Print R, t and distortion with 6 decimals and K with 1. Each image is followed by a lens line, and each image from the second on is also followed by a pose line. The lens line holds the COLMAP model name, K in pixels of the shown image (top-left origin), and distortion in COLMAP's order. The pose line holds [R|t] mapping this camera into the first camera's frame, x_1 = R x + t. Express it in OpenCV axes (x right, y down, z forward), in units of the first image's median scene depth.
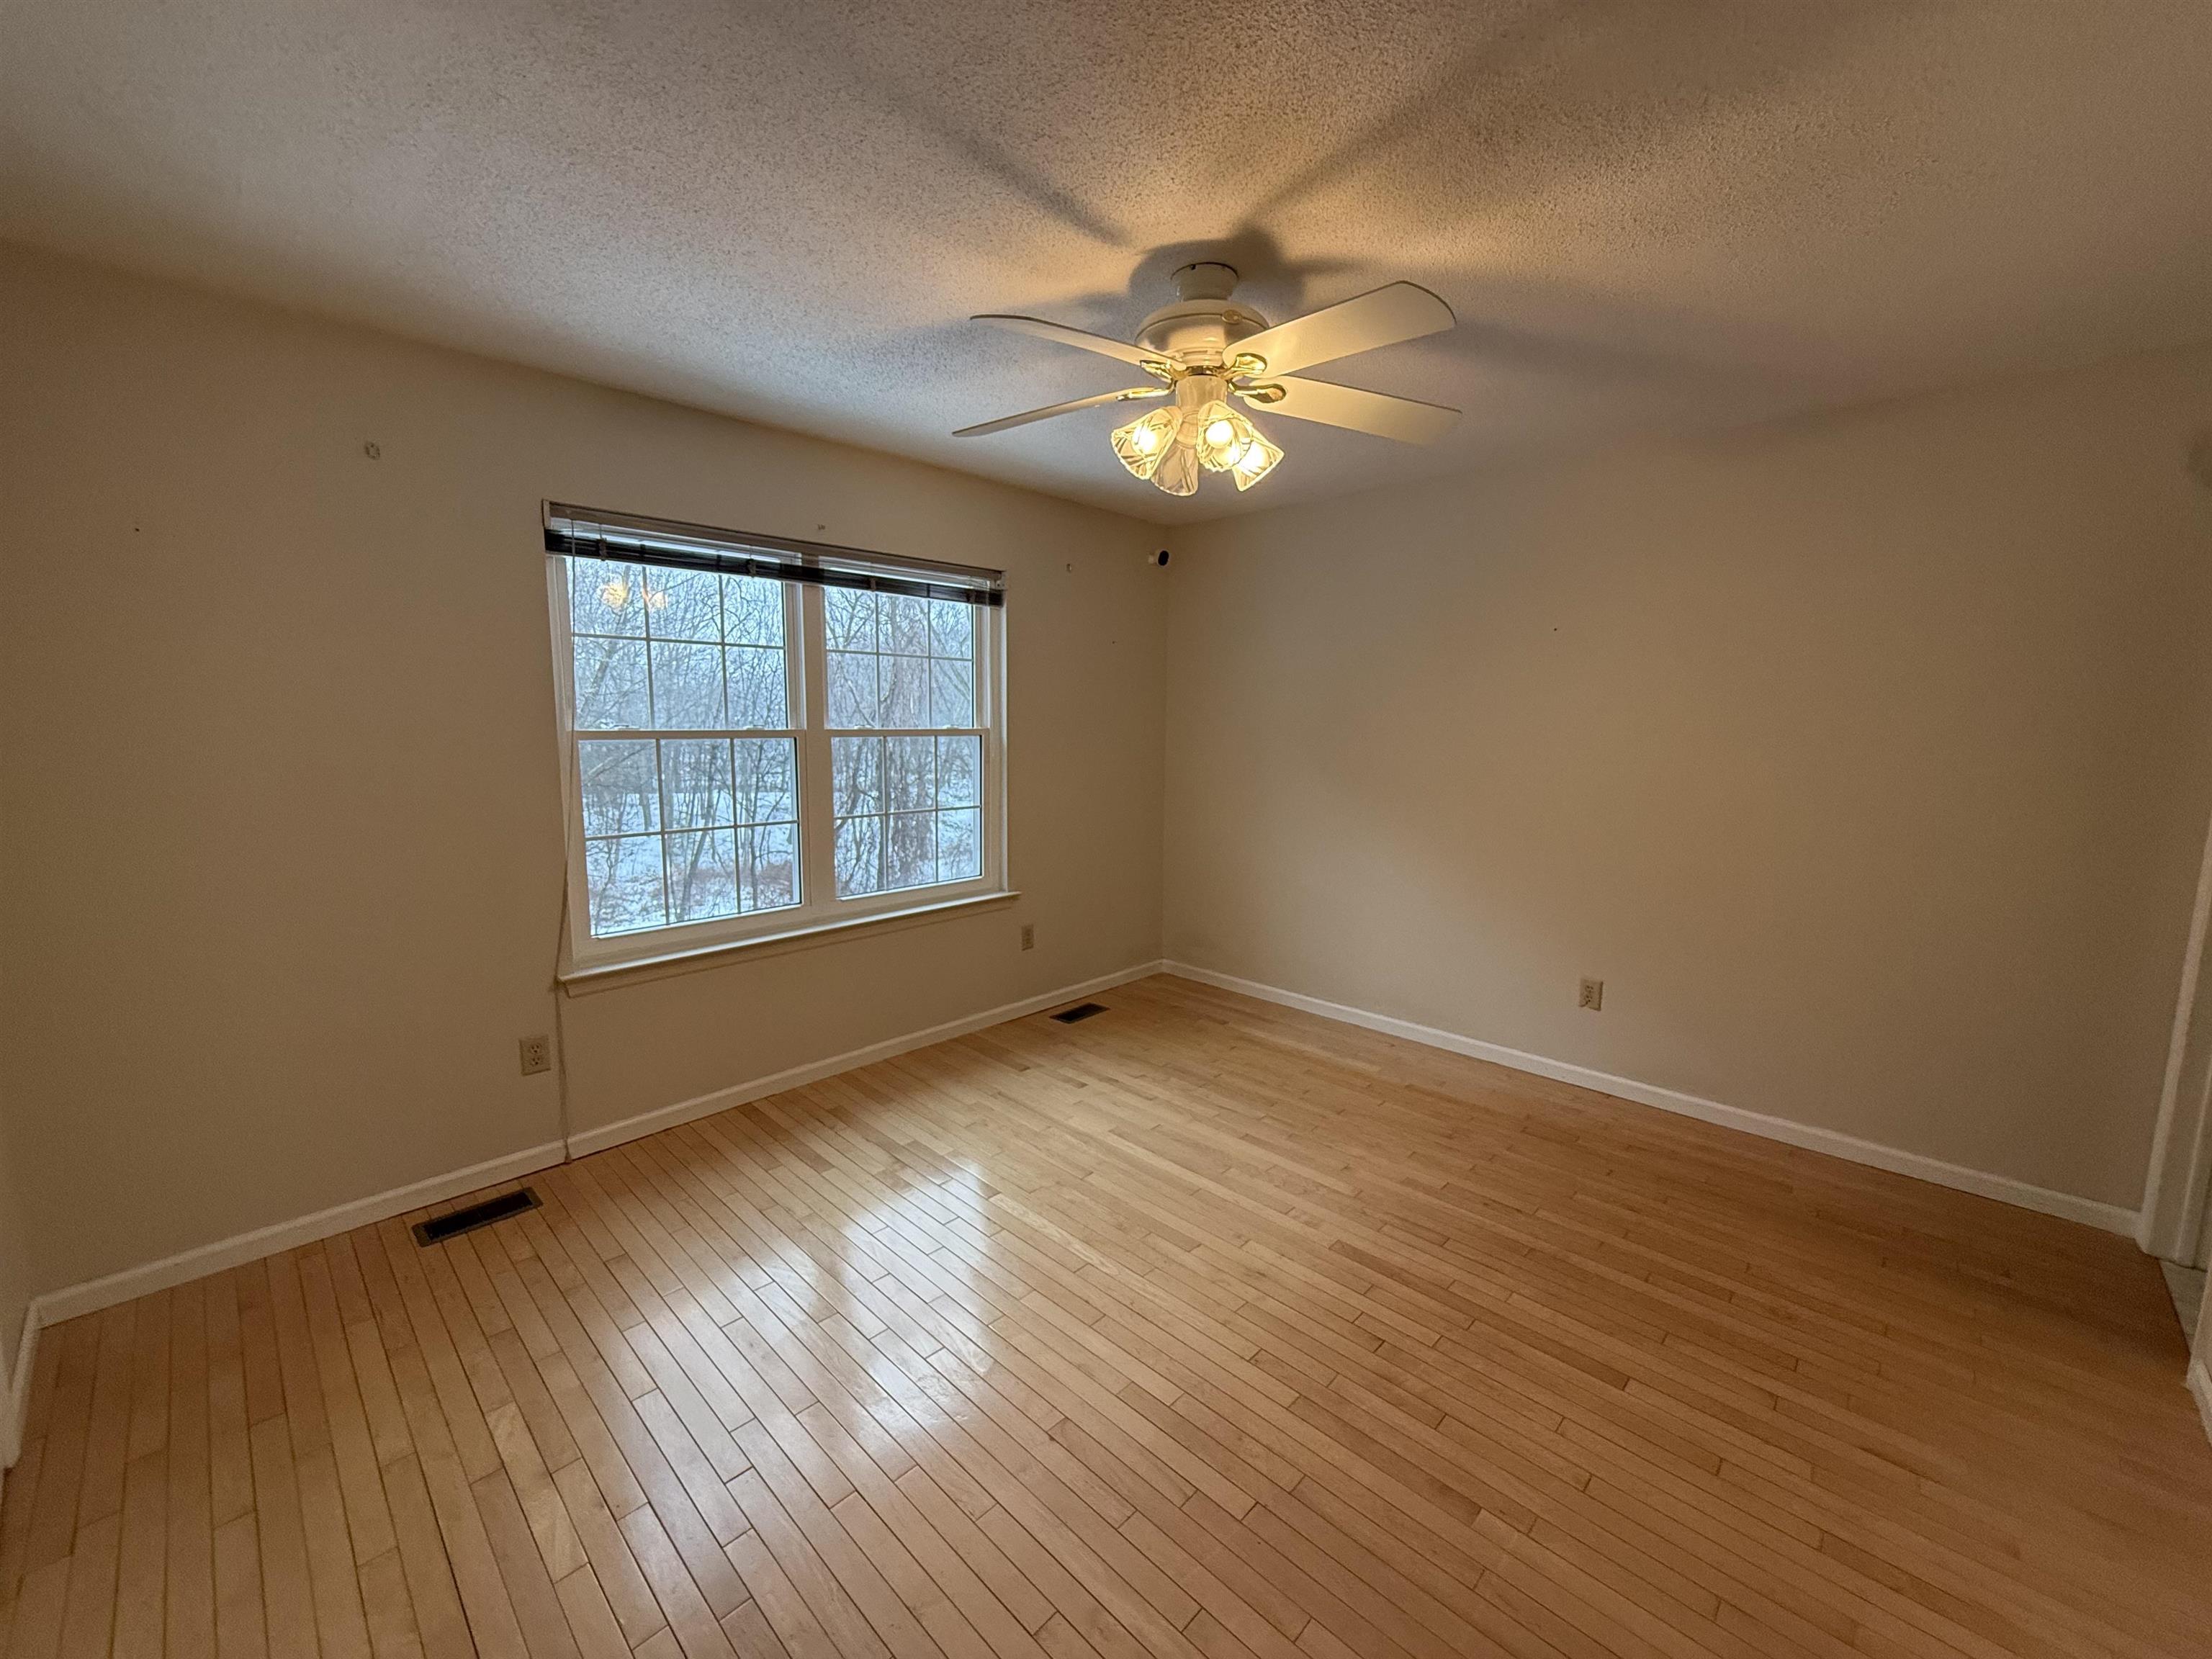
lens RADIAL K [[869.8, 0, 1106.0], [0, 869.8, 829.5], [0, 0, 1]] dist [0.002567, 0.000057]
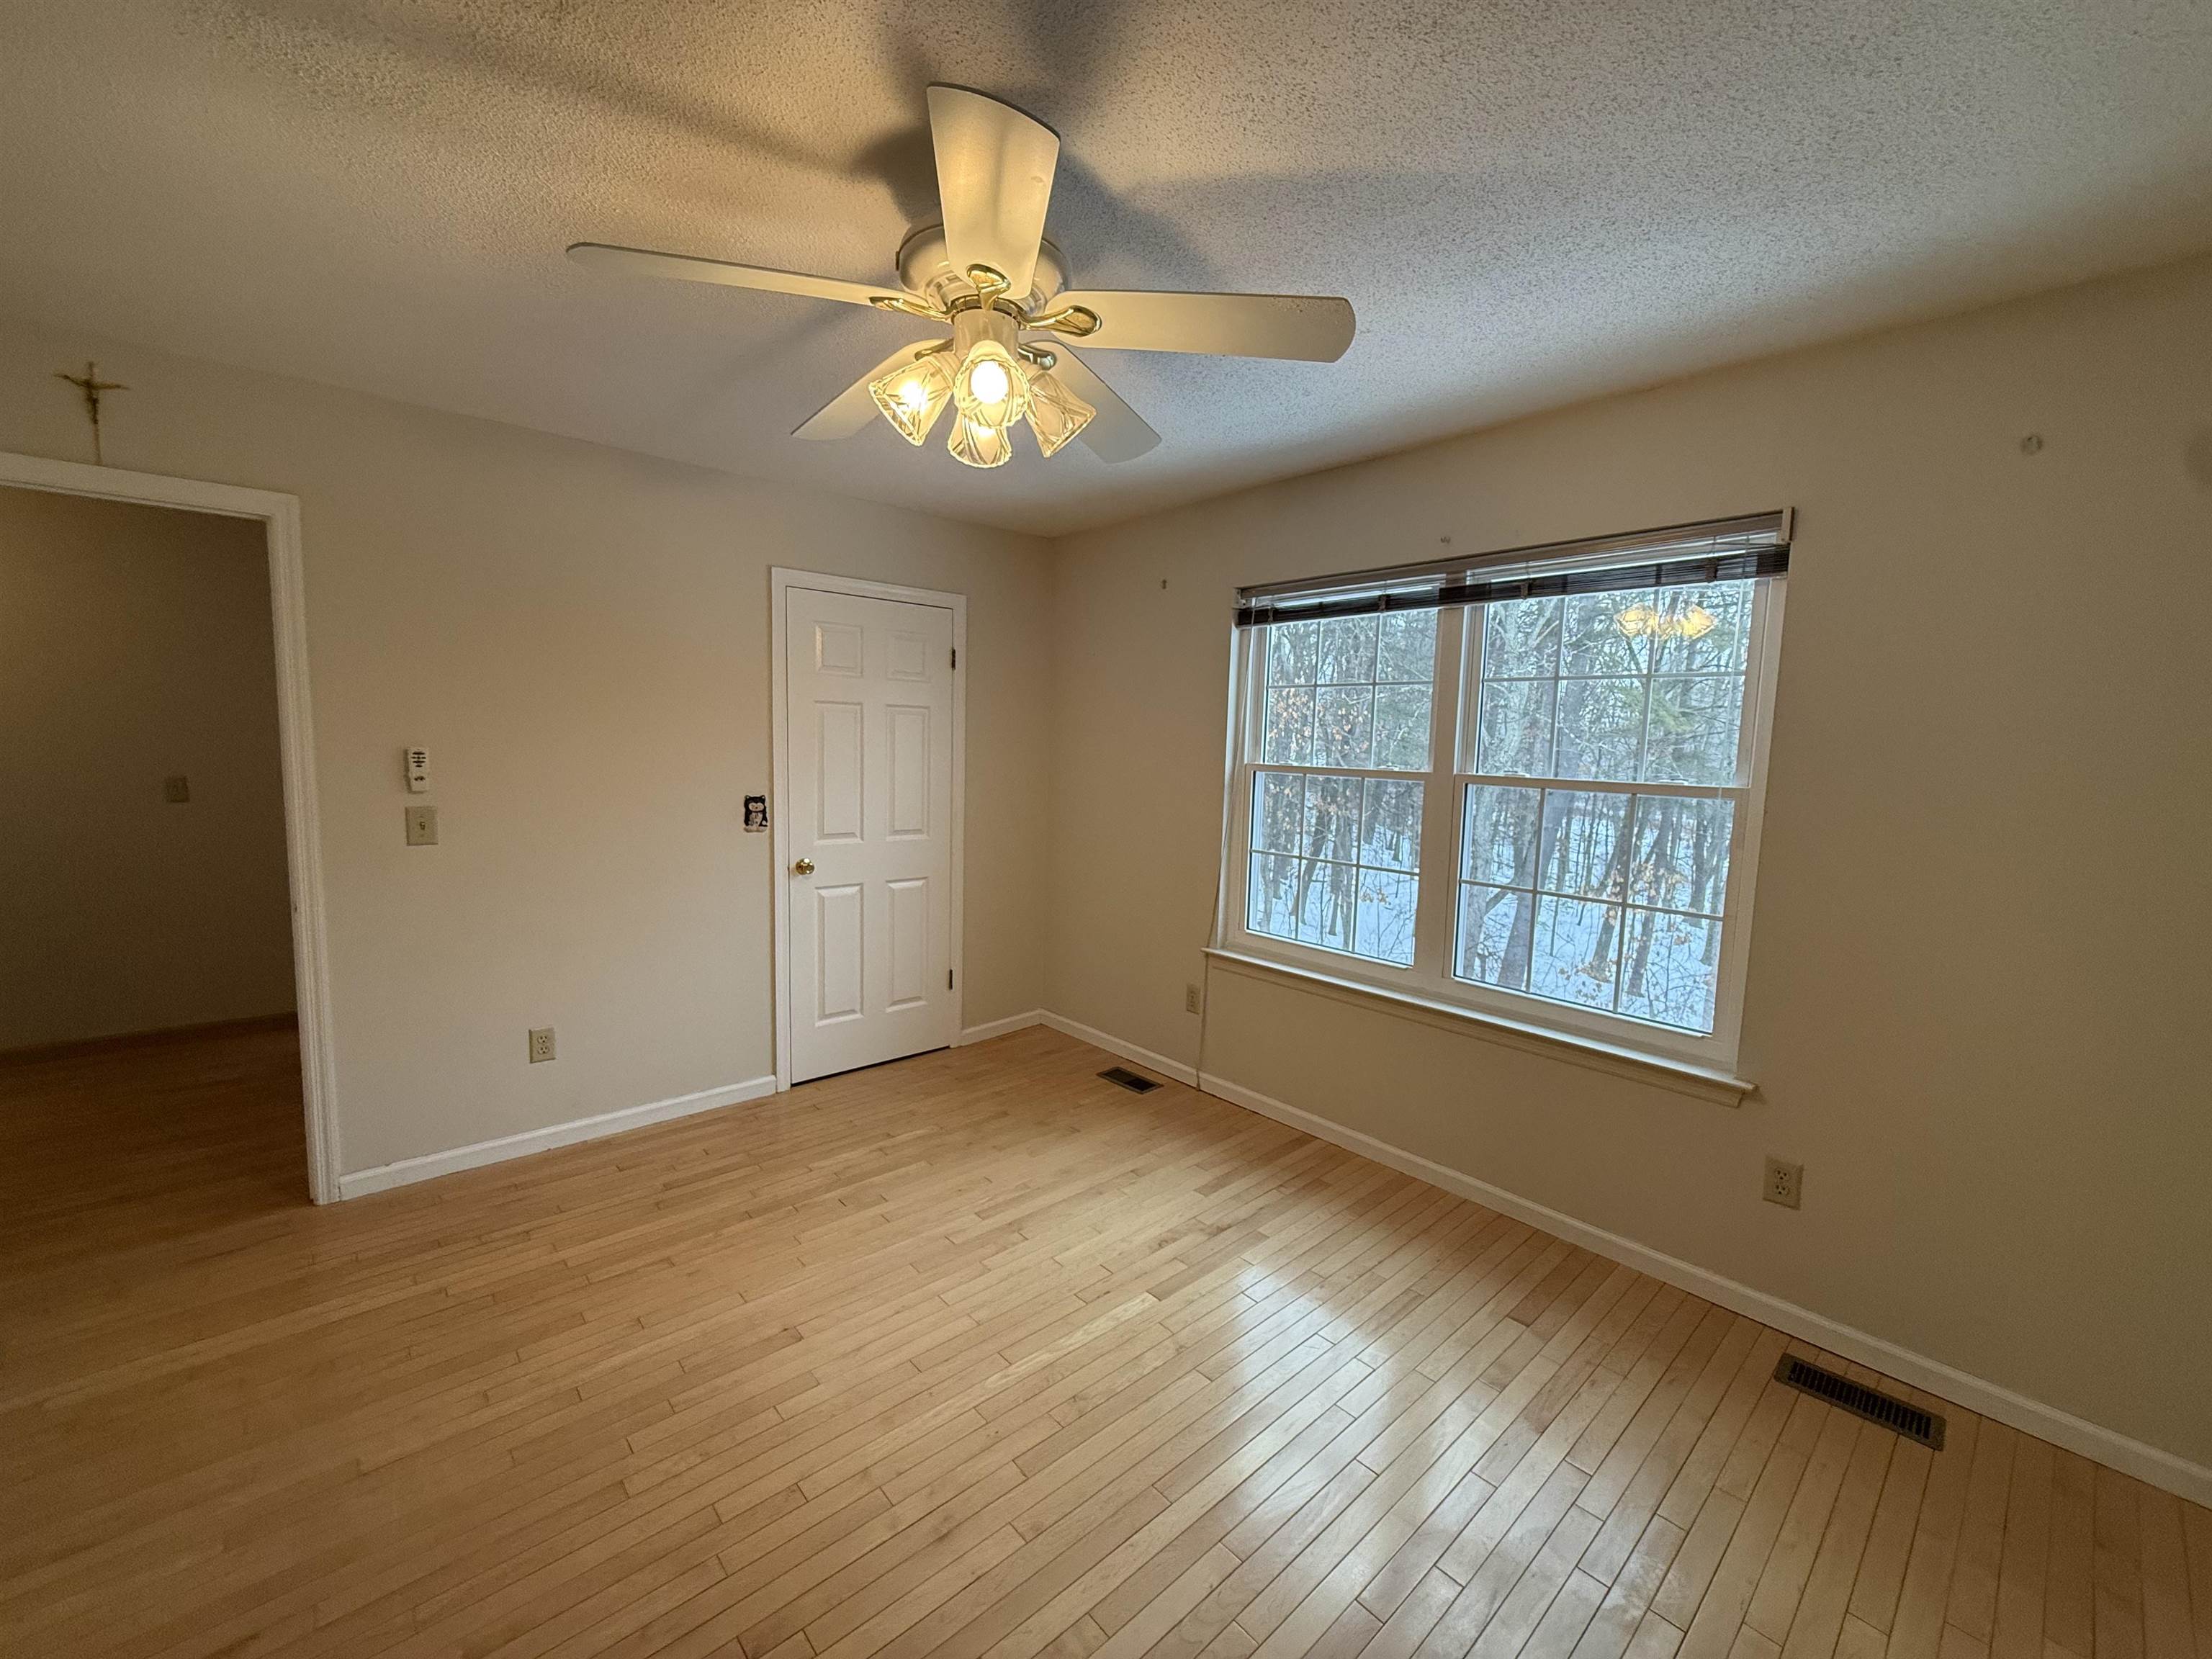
lens RADIAL K [[869.8, 0, 1106.0], [0, 869.8, 829.5], [0, 0, 1]] dist [0.002567, 0.000057]
pose [[-0.058425, 0.089899, -0.994236, 0.623969], [-0.162892, 0.981731, 0.098341, -0.102947], [0.984913, 0.167698, -0.042714, 0.815774]]
